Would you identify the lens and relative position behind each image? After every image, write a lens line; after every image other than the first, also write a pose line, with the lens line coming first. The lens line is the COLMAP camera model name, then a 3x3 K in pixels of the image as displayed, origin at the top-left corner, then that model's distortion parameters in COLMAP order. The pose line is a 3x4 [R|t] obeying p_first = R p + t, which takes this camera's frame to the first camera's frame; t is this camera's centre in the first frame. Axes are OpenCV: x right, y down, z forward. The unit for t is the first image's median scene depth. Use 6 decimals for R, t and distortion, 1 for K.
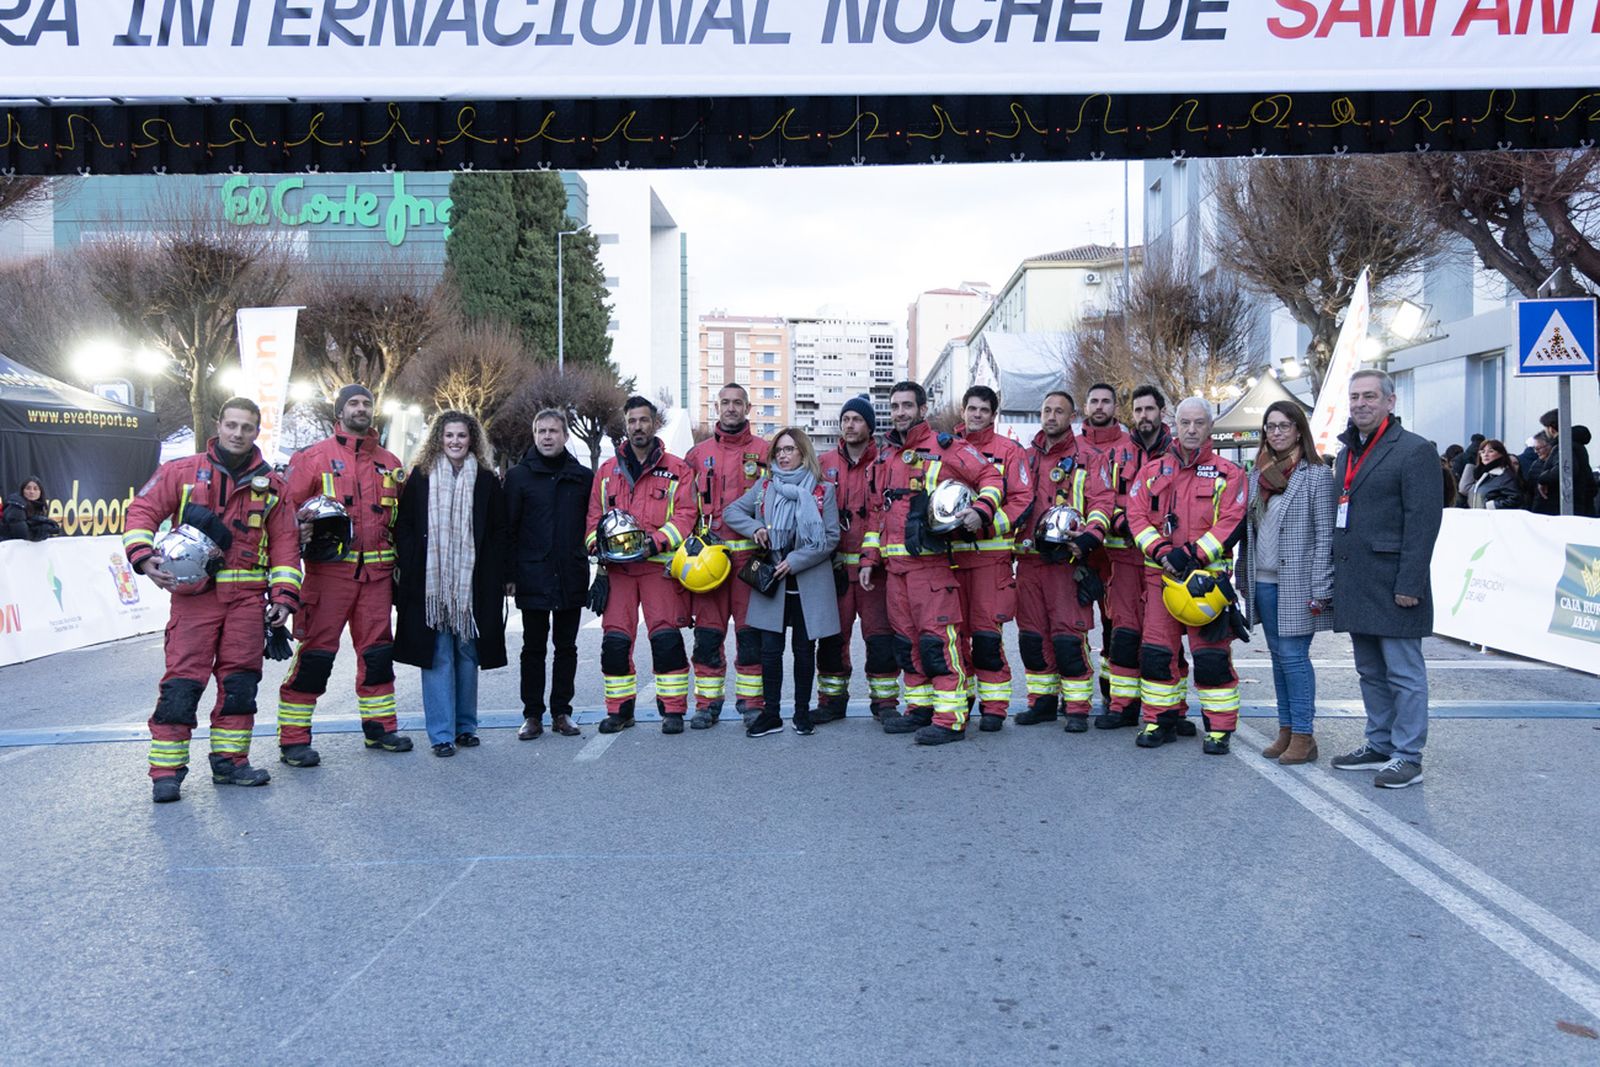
lens RADIAL K [[1375.4, 0, 797.7], [0, 1375.4, 544.4], [0, 0, 1]] dist [-0.004971, 0.017575]
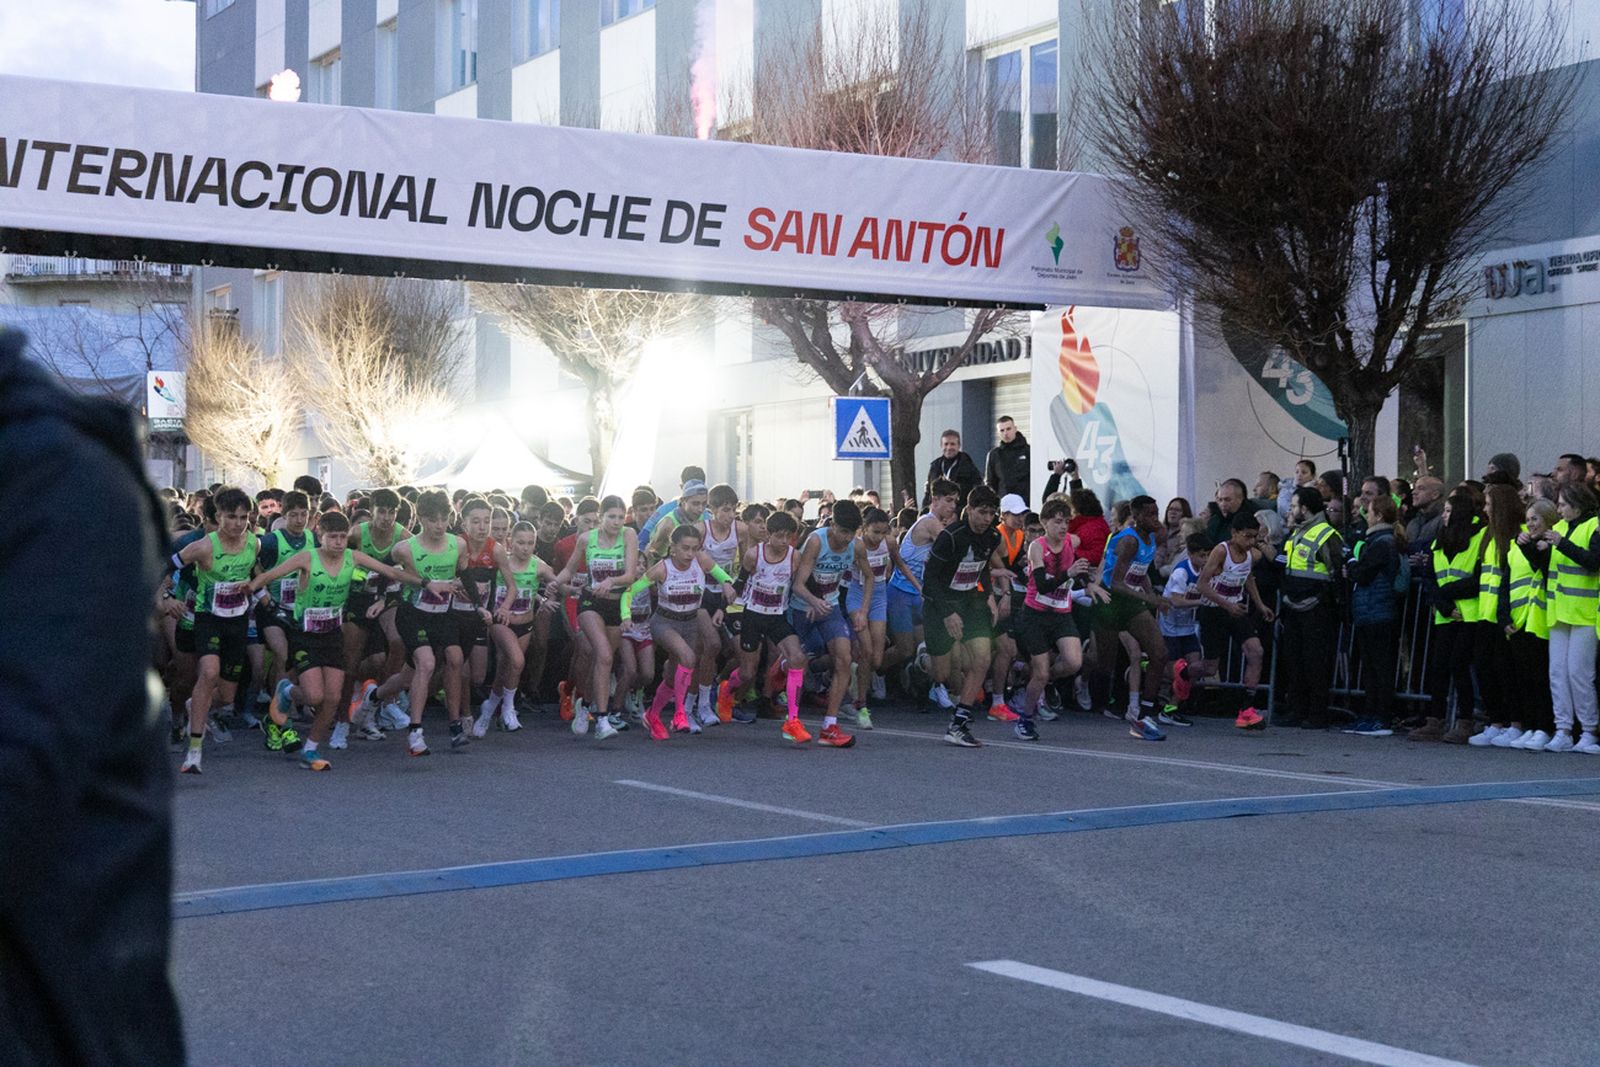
lens RADIAL K [[2767.3, 0, 805.5], [0, 2767.3, 542.1], [0, 0, 1]] dist [0.038466, 0.000000]
pose [[0.848667, 0.015183, 0.528710, -0.692028], [0.011989, 0.998779, -0.047928, 0.056823], [-0.528792, 0.047014, 0.847449, -0.916499]]
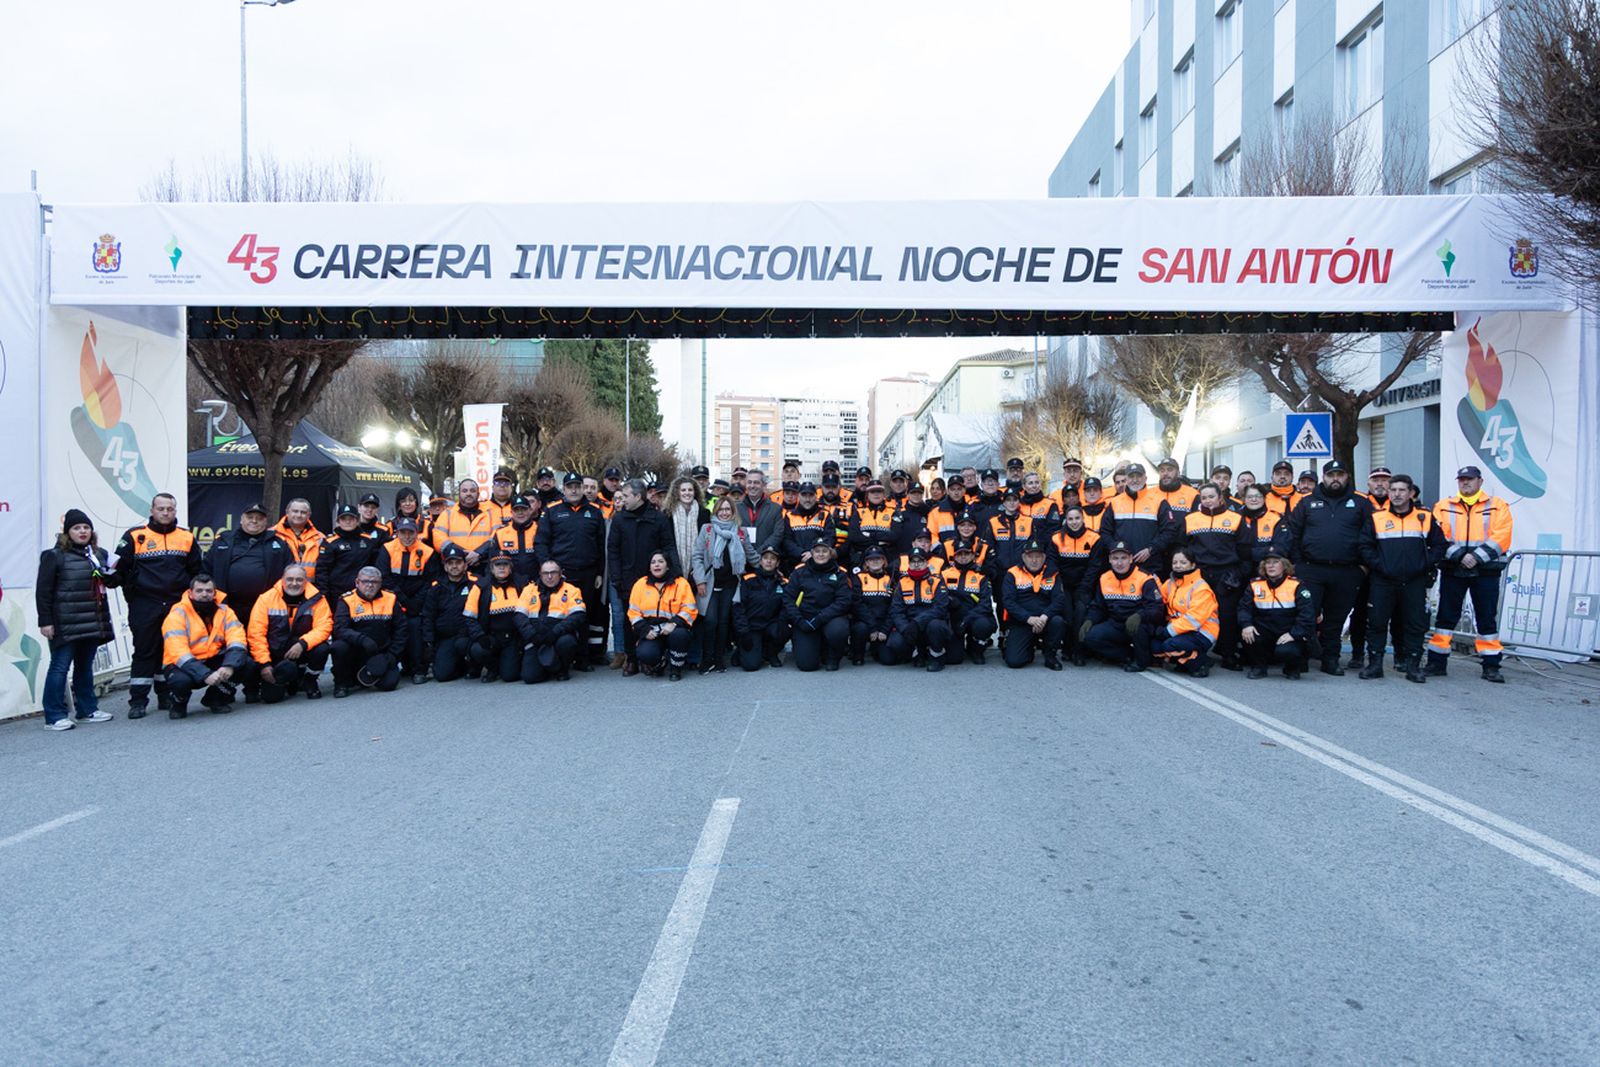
lens RADIAL K [[1037.8, 0, 800.6], [0, 1037.8, 557.8], [0, 0, 1]] dist [-0.021856, 0.017087]
pose [[0.999819, 0.004158, 0.018583, -0.081175], [-0.003995, 0.999953, -0.008848, 0.010944], [-0.018618, 0.008772, 0.999788, -0.223512]]
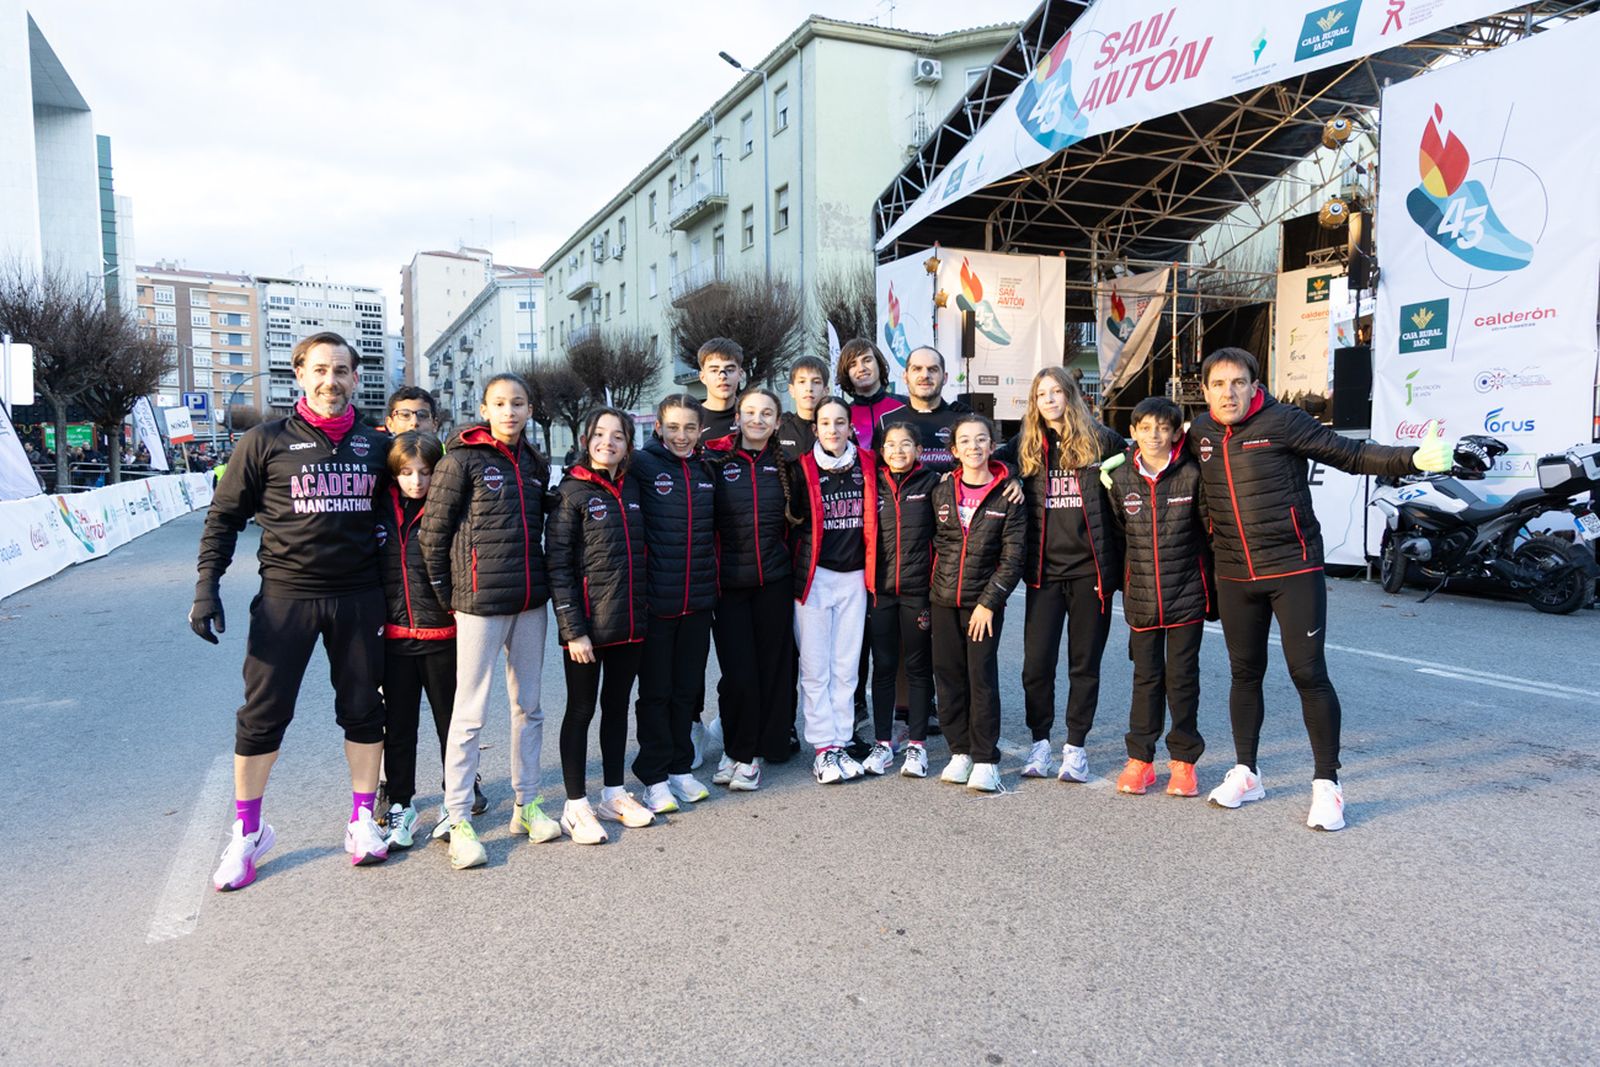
lens RADIAL K [[1041.3, 0, 793.3], [0, 1041.3, 538.9], [0, 0, 1]] dist [0.000843, -0.001153]
pose [[0.891561, -0.039175, 0.451204, -0.149423], [0.024681, 0.998974, 0.037964, -0.178269], [-0.452229, -0.022711, 0.891613, 4.229756]]
